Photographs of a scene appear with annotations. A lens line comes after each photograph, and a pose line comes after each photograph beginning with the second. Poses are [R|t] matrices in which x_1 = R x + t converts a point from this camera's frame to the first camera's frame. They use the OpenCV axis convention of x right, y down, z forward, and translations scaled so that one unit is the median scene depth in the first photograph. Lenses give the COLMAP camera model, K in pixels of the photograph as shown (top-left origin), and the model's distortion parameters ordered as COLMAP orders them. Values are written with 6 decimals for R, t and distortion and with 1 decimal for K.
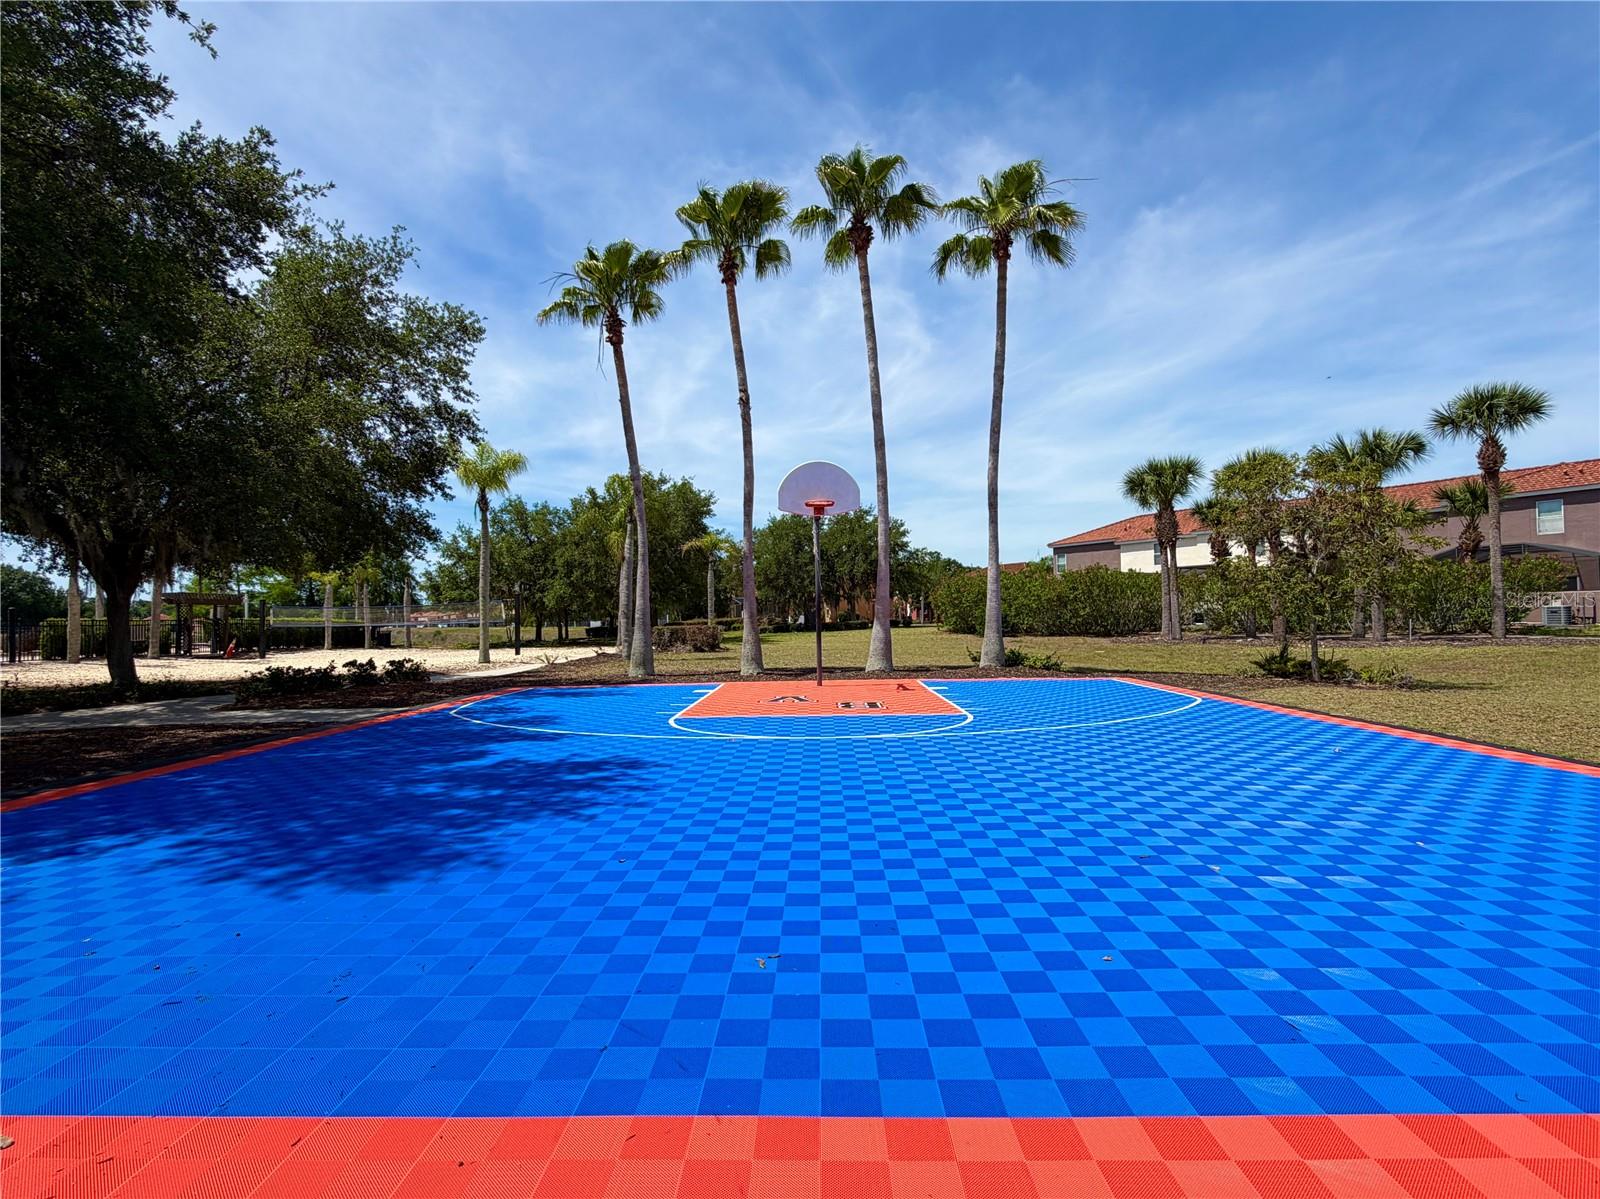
lens RADIAL K [[767.6, 0, 814.7], [0, 767.6, 637.7], [0, 0, 1]] dist [0.000489, 0.000252]
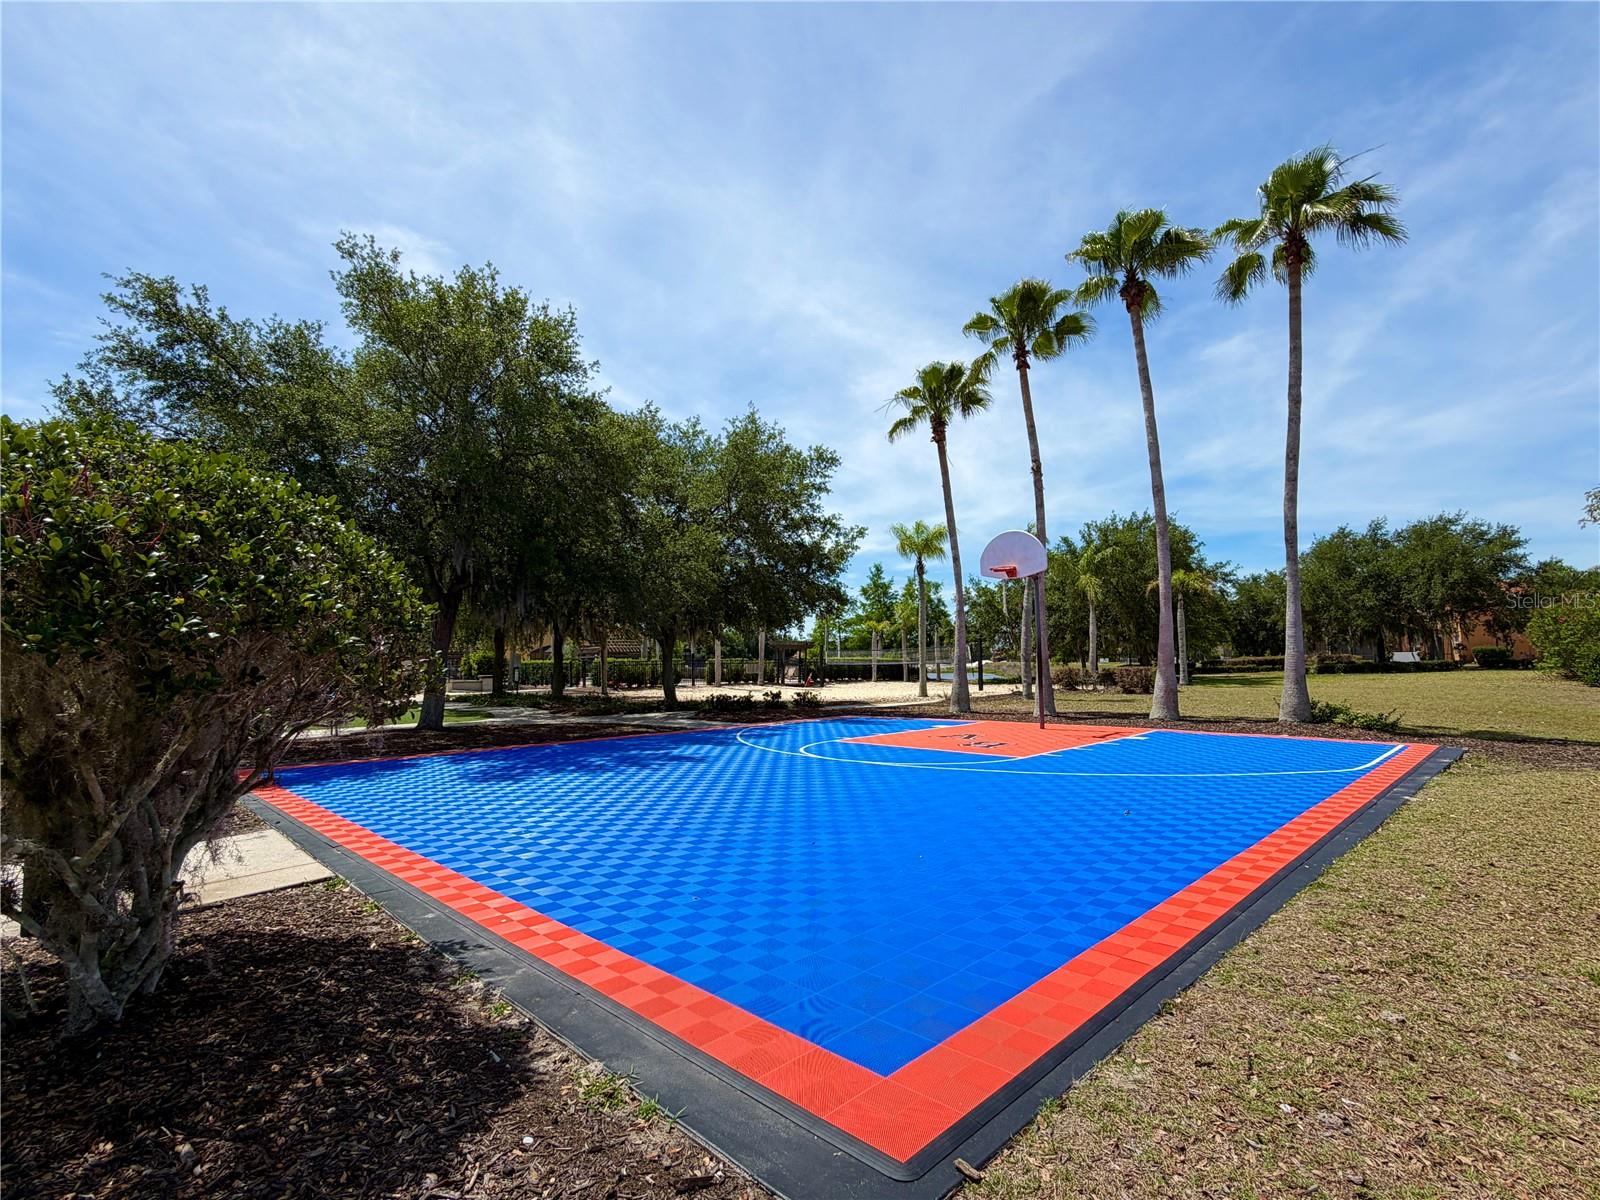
lens RADIAL K [[767.6, 0, 814.7], [0, 767.6, 638.2], [0, 0, 1]] dist [0.000489, 0.000252]
pose [[0.722462, -0.015306, -0.691241, 0.305135], [-0.015519, 0.999144, -0.038344, -0.011256], [0.691237, 0.038430, 0.721606, -0.011351]]
